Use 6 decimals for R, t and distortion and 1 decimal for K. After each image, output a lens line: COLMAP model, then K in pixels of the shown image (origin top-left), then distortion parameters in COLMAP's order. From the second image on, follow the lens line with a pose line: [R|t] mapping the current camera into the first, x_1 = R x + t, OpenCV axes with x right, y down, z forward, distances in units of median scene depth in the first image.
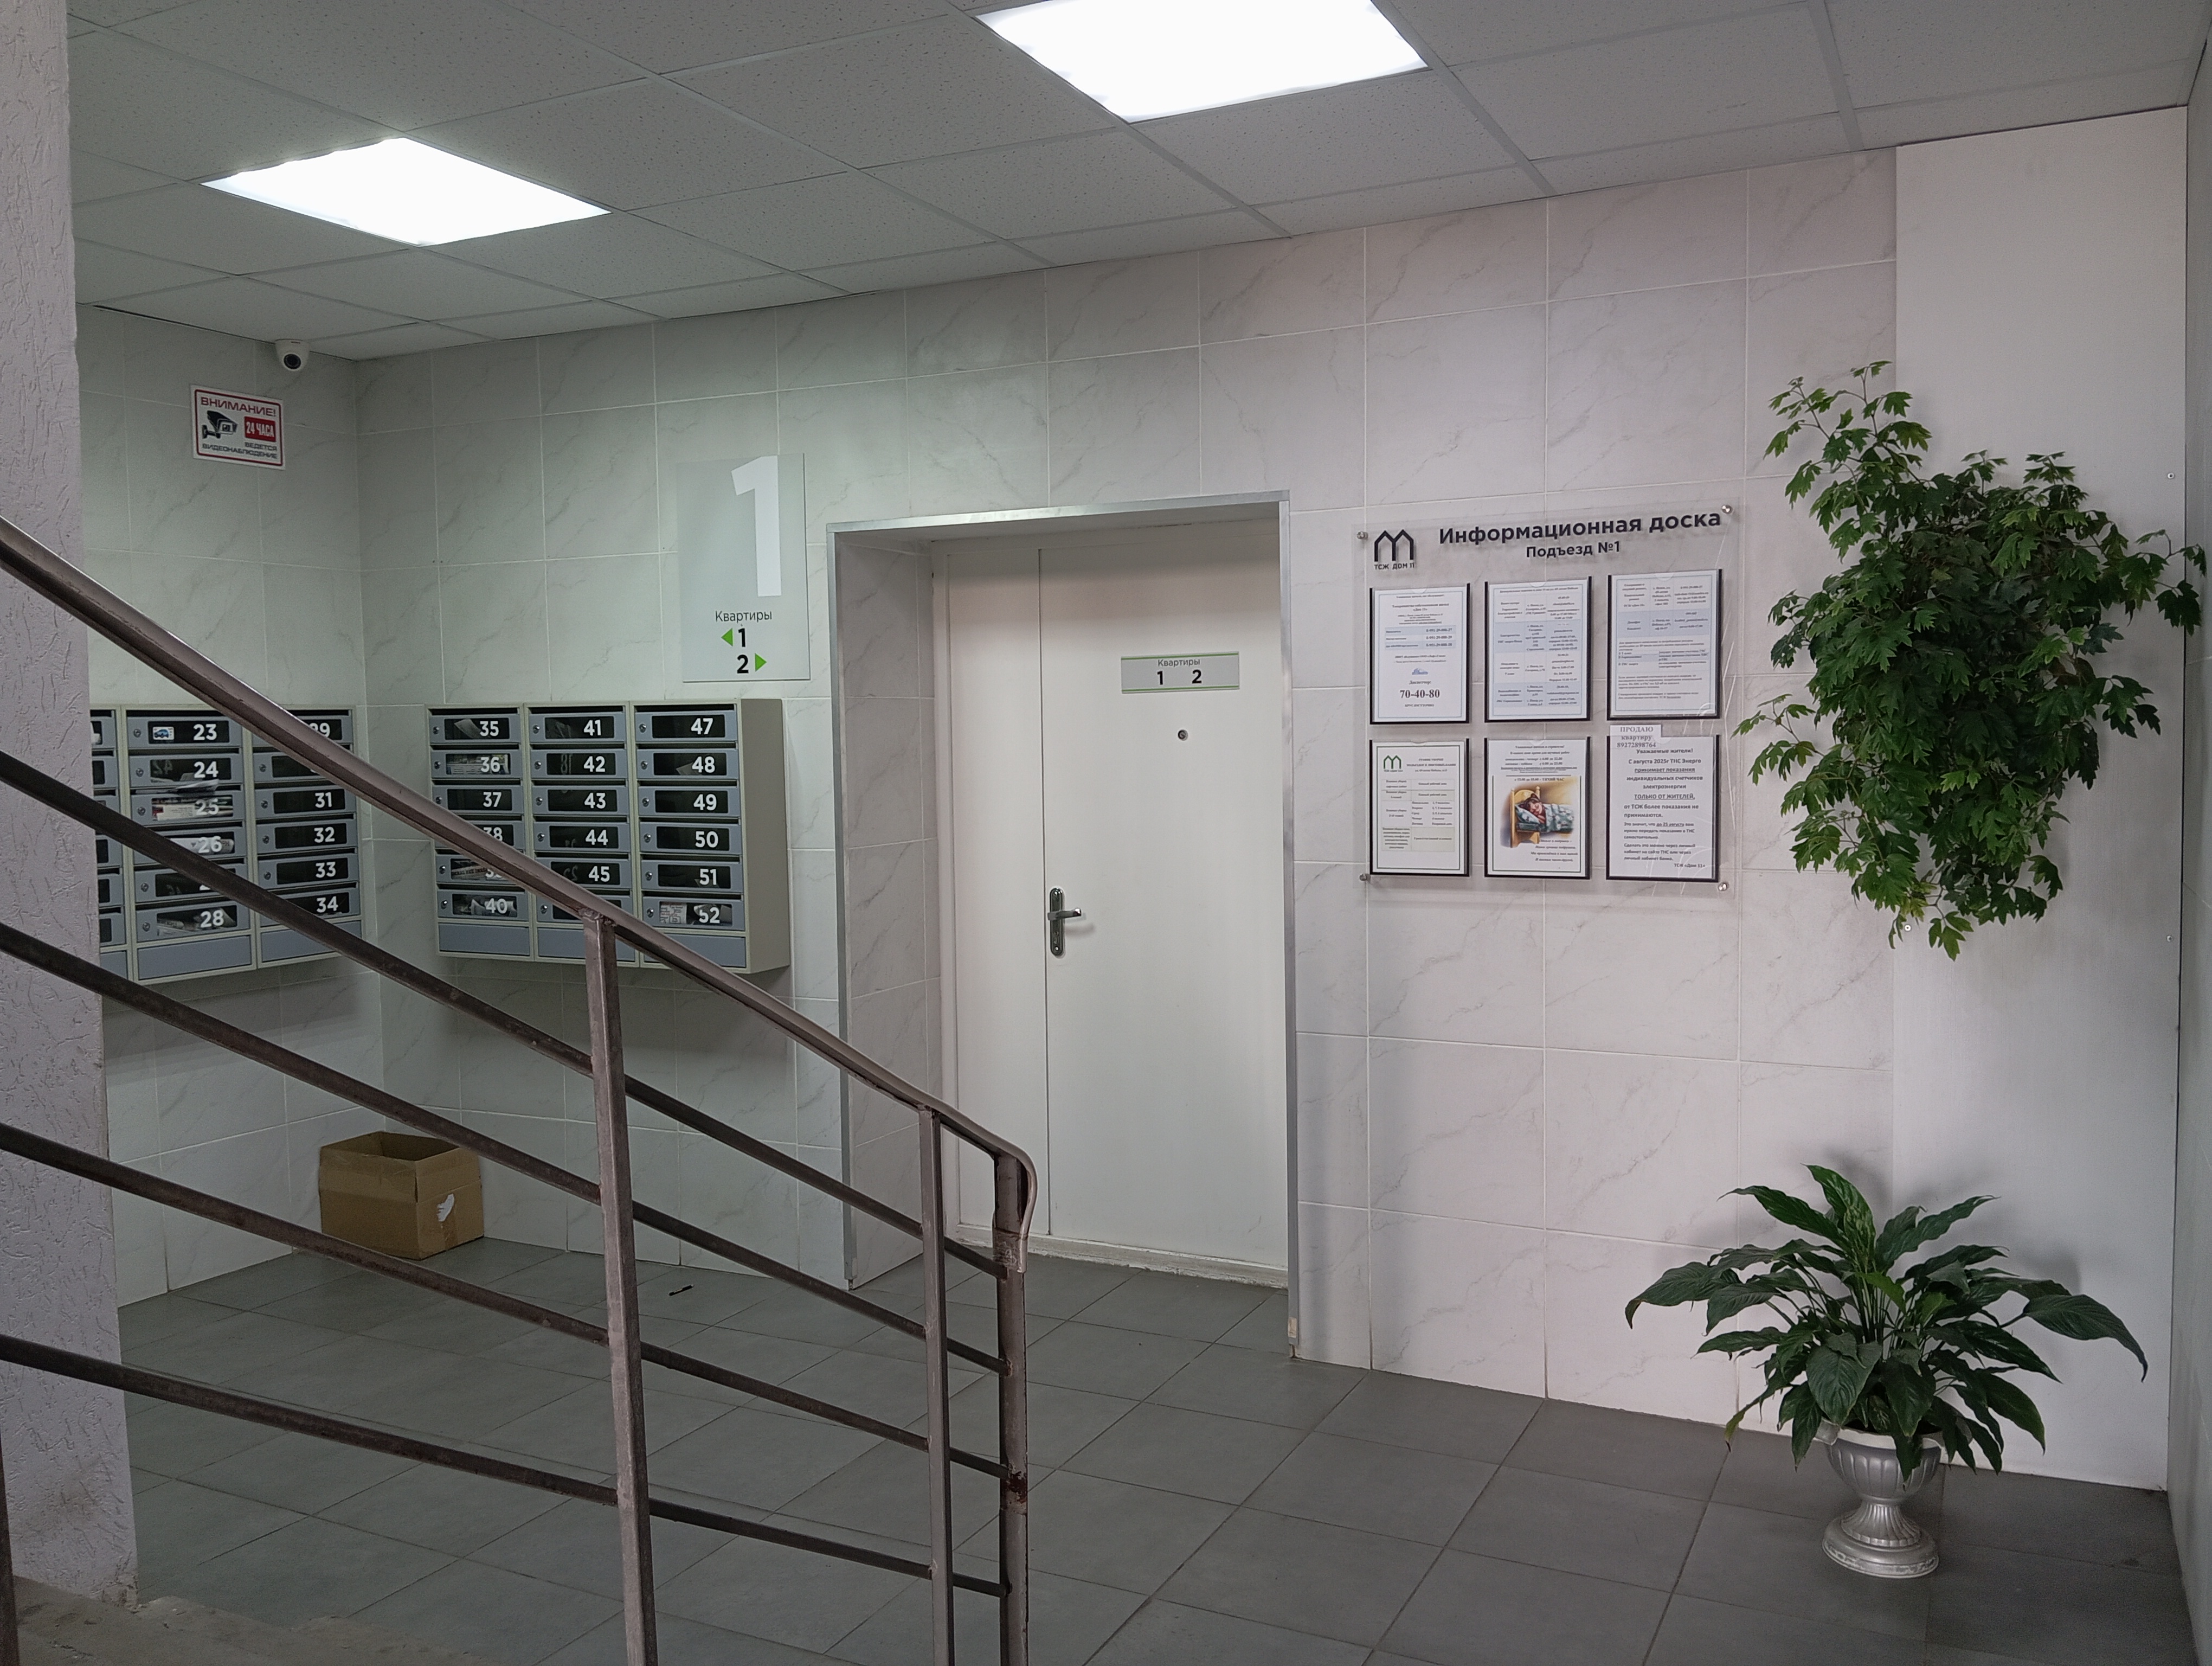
lens RADIAL K [[1804.6, 0, 1110.4], [0, 1804.6, 842.3], [0, 0, 1]] dist [0.068686, -0.138084]
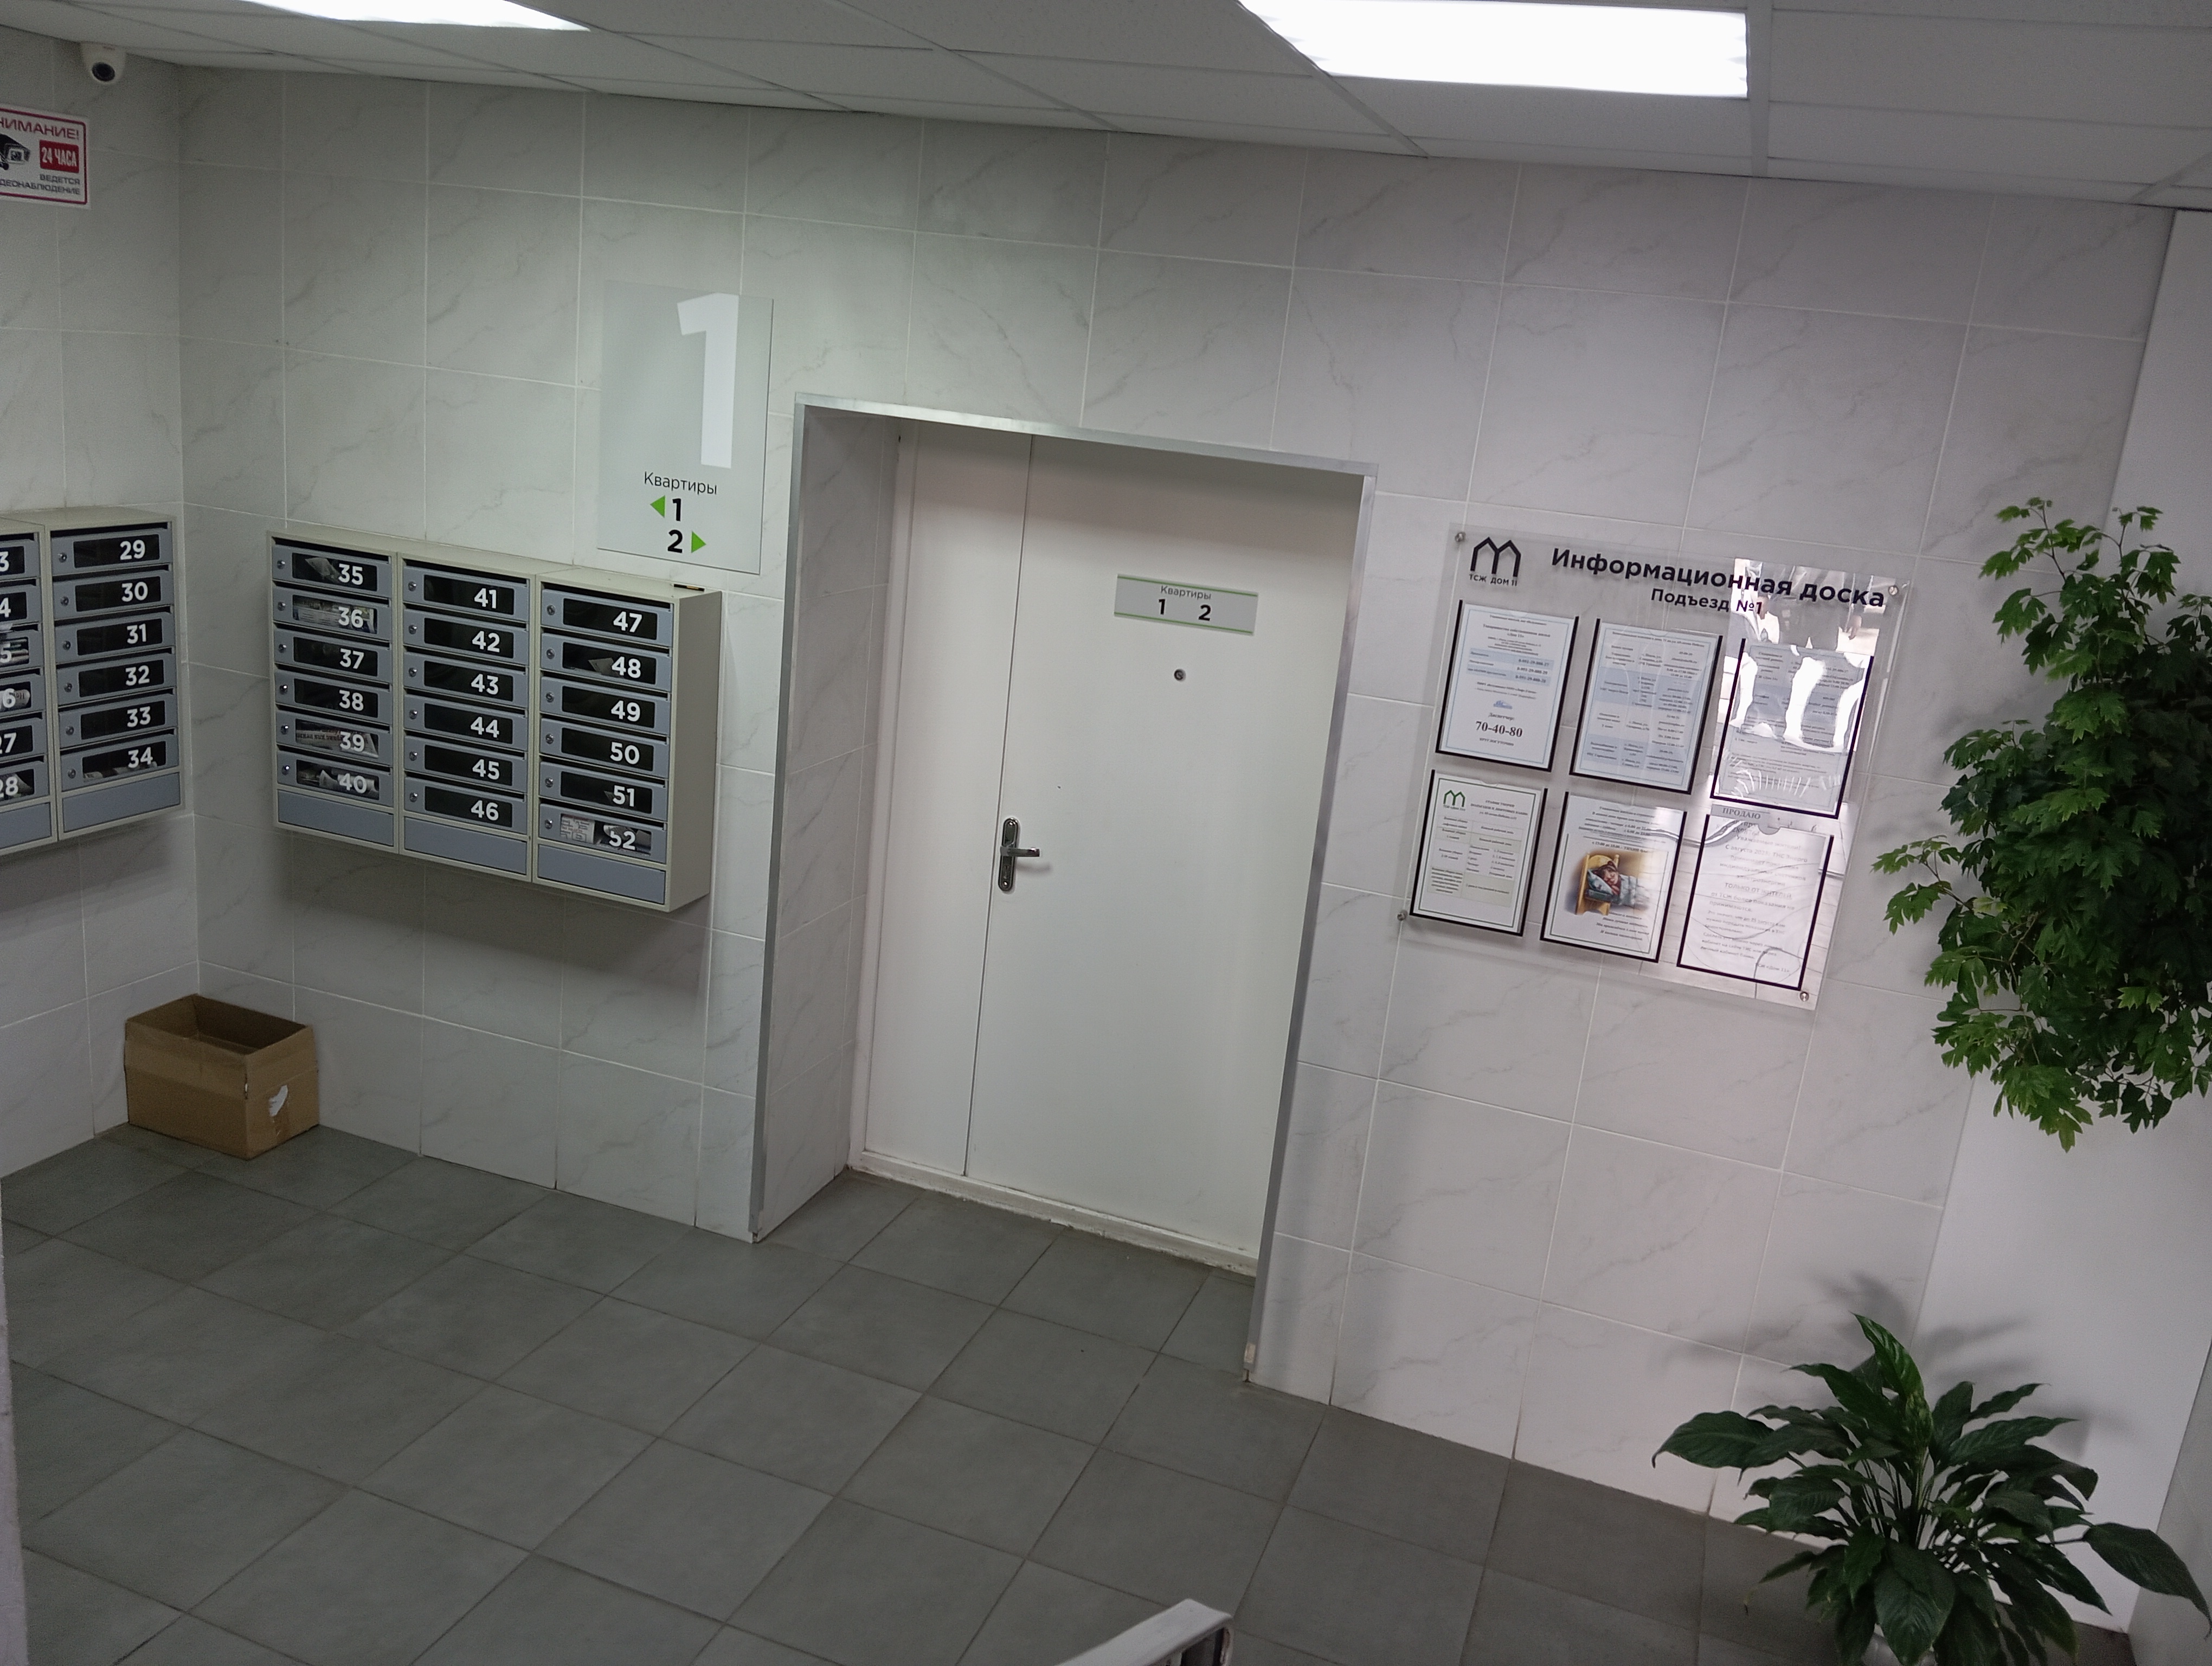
lens RADIAL K [[1804.6, 0, 1102.3], [0, 1804.6, 831.7], [0, 0, 1]] dist [0.068686, -0.138084]
pose [[0.986108, 0.081811, 0.144559, -0.121448], [-0.109872, 0.973965, 0.198294, -0.159336], [-0.124573, -0.211422, 0.969424, 0.136348]]
